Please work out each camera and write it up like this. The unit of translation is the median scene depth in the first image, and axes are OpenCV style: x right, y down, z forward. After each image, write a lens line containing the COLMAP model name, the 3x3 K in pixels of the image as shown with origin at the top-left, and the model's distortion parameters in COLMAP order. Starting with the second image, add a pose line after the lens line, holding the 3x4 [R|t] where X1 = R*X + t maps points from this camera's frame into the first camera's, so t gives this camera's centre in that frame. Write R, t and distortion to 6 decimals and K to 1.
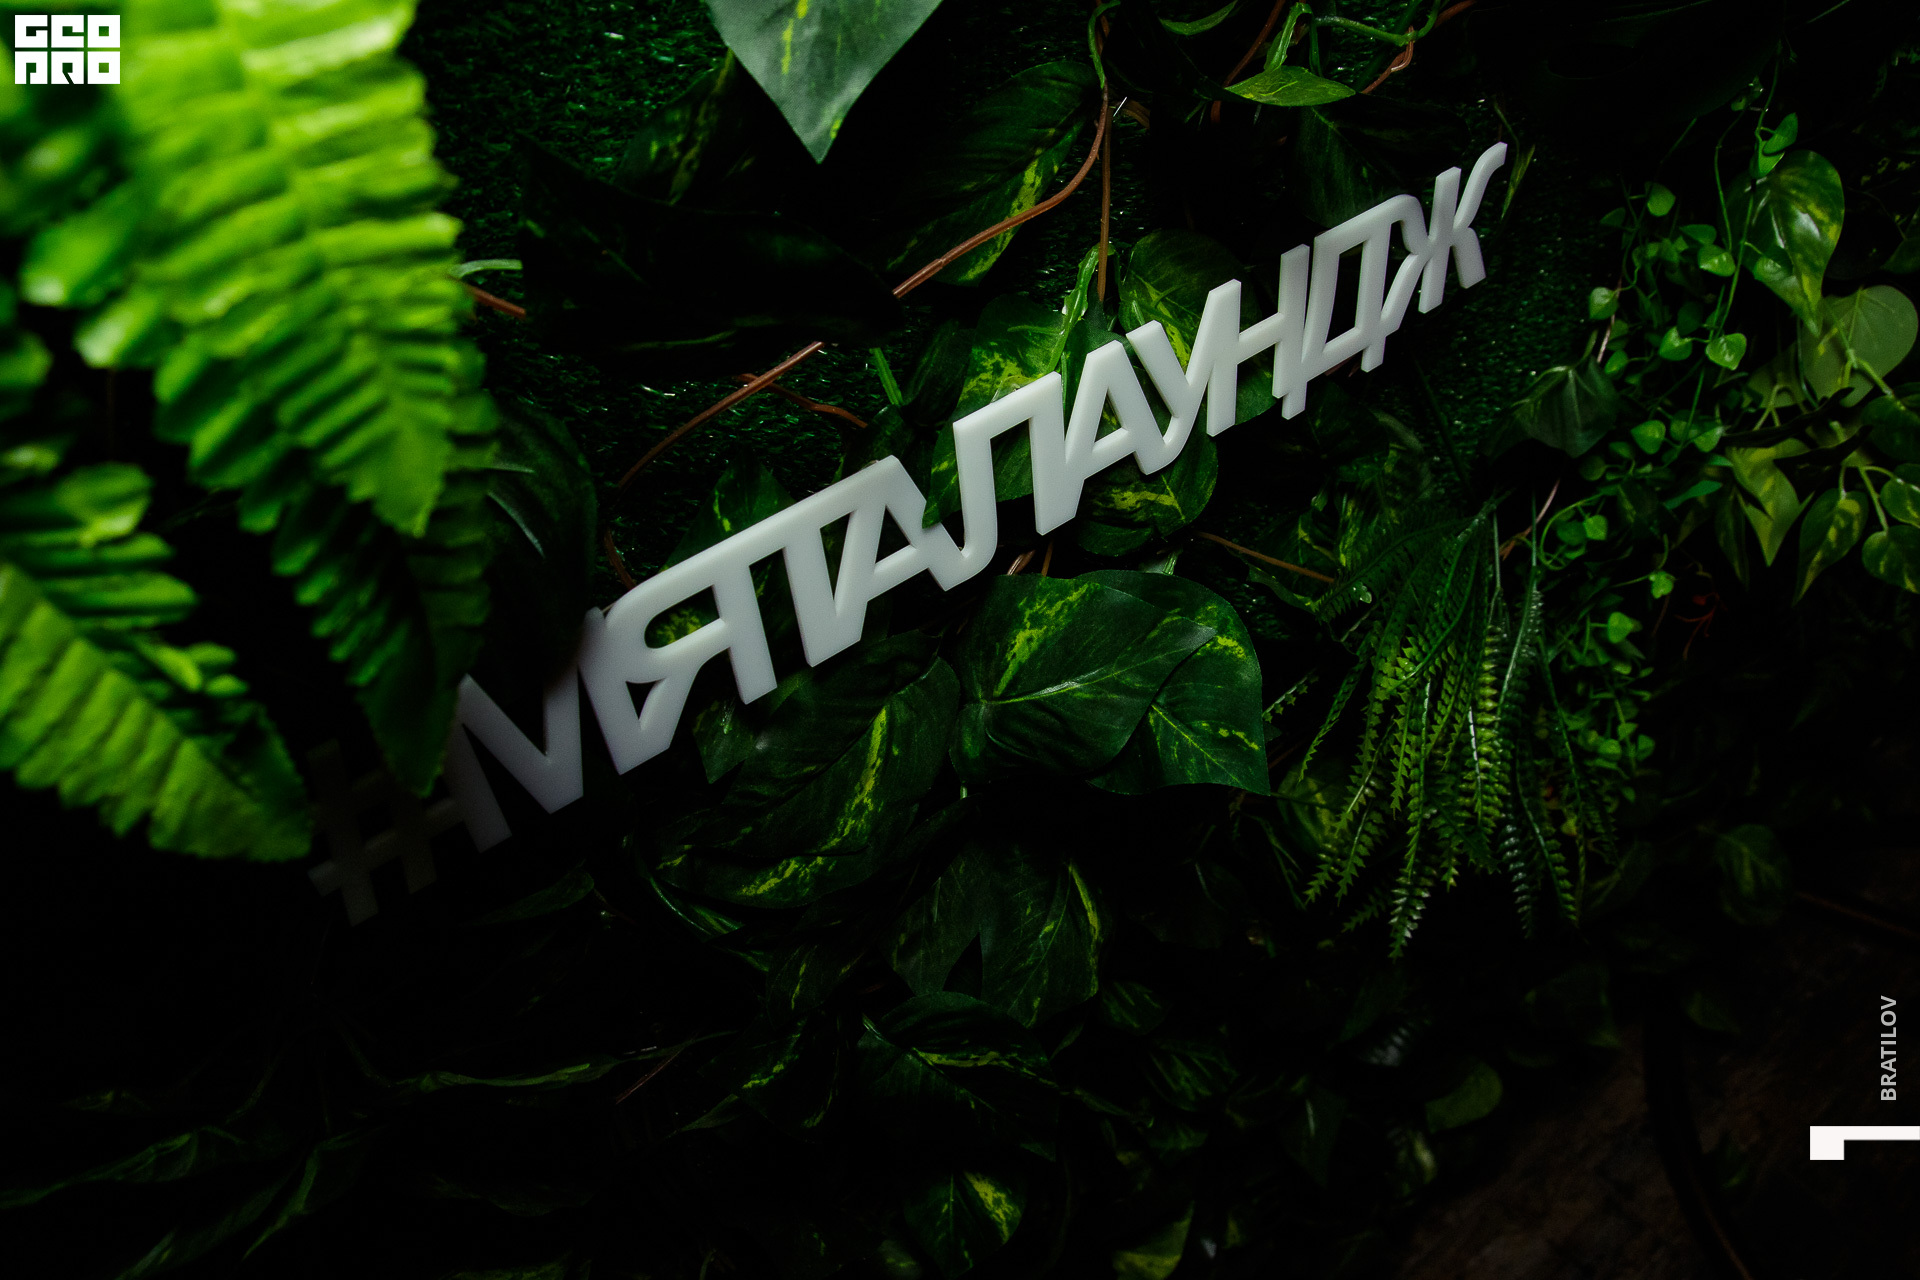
lens RADIAL K [[1553.6, 0, 958.8], [0, 1553.6, 639.6], [0, 0, 1]] dist [0.004368, 0.010199]
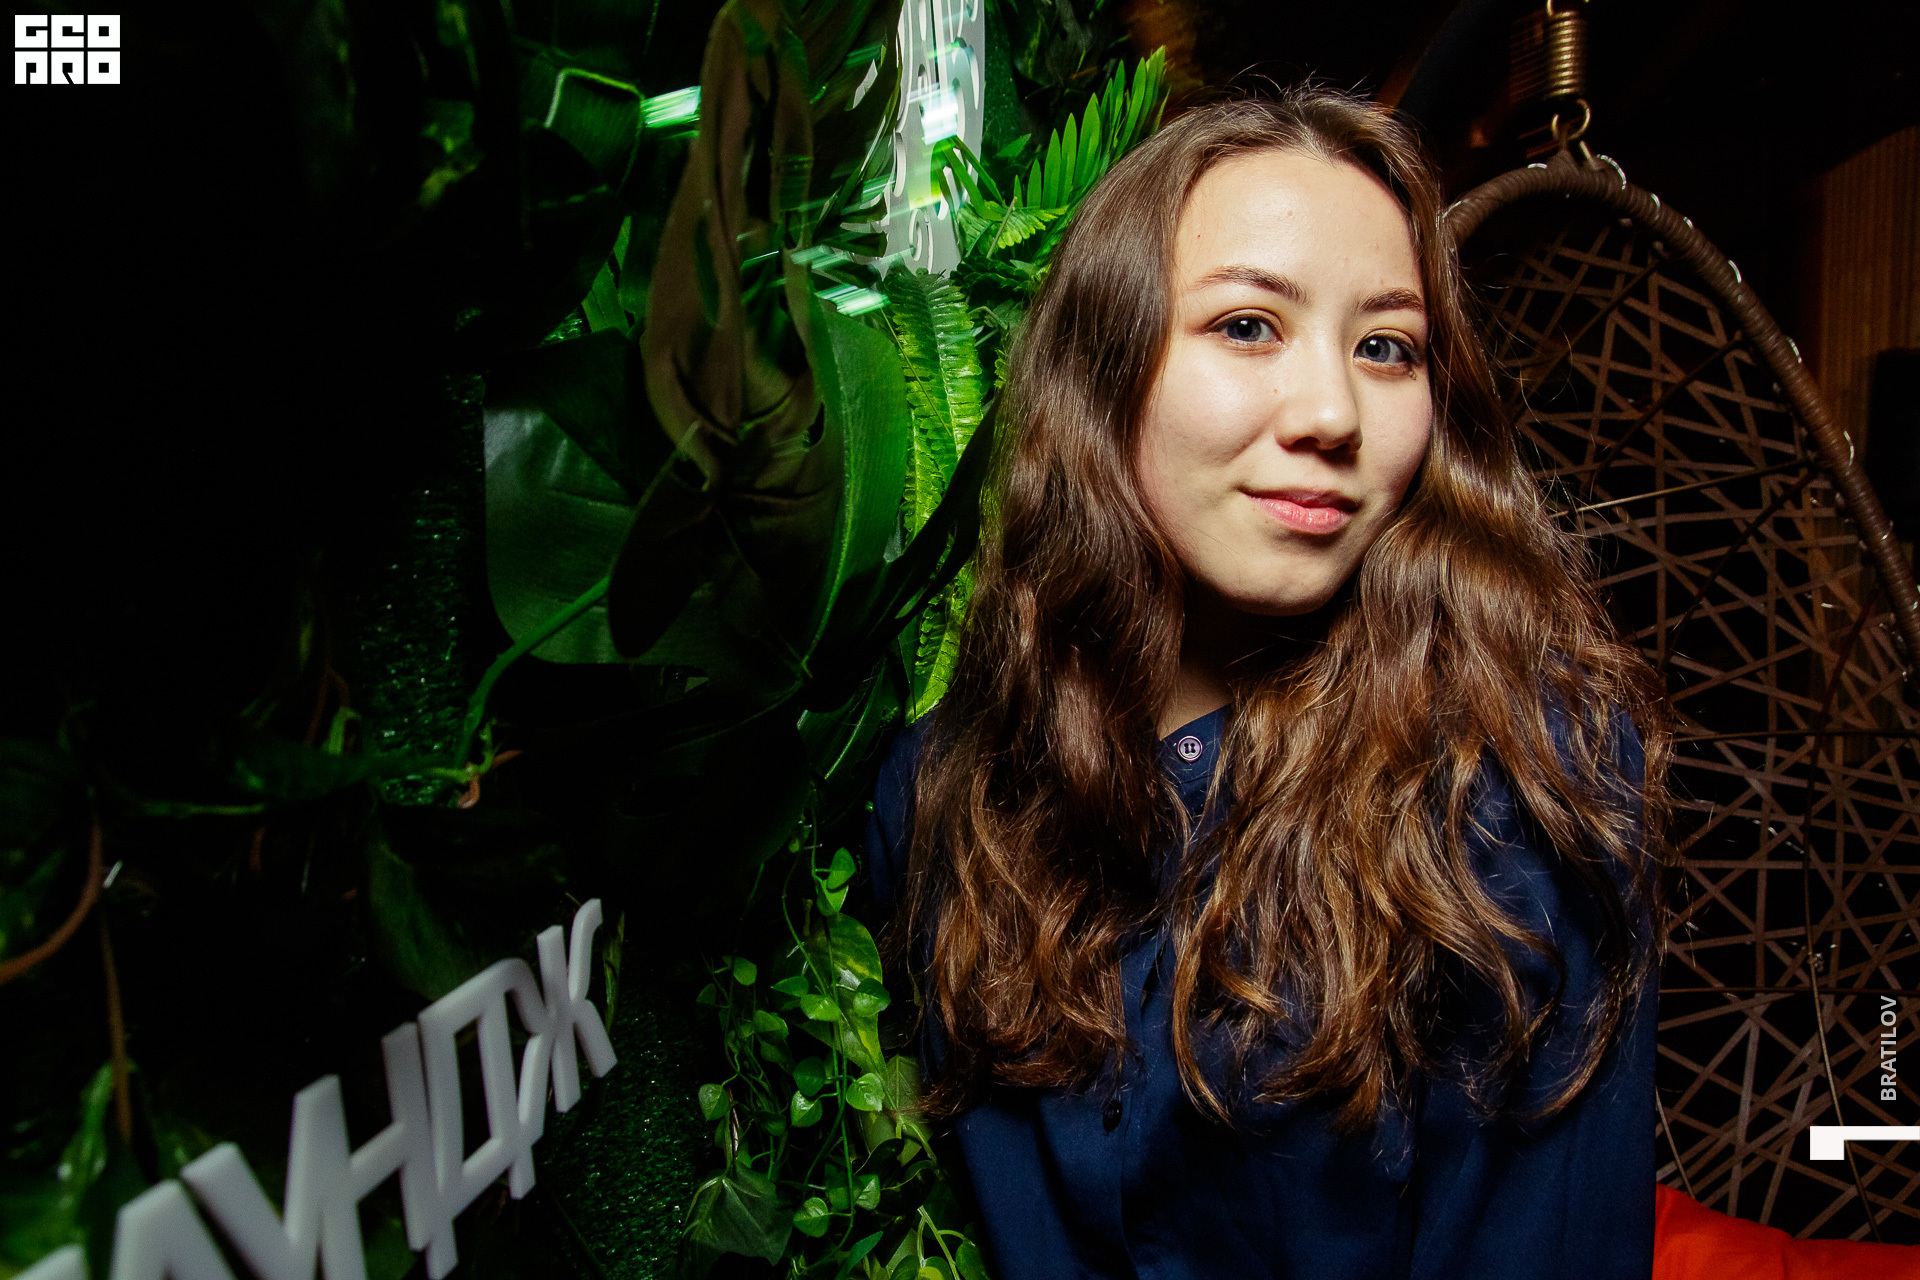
lens RADIAL K [[1553.6, 0, 958.8], [0, 1553.6, 639.6], [0, 0, 1]] dist [0.004368, 0.010199]
pose [[0.780680, -0.059447, 0.622097, -0.026156], [0.427105, 0.777447, -0.461690, 0.059439], [-0.456201, 0.626133, 0.632327, 0.265659]]
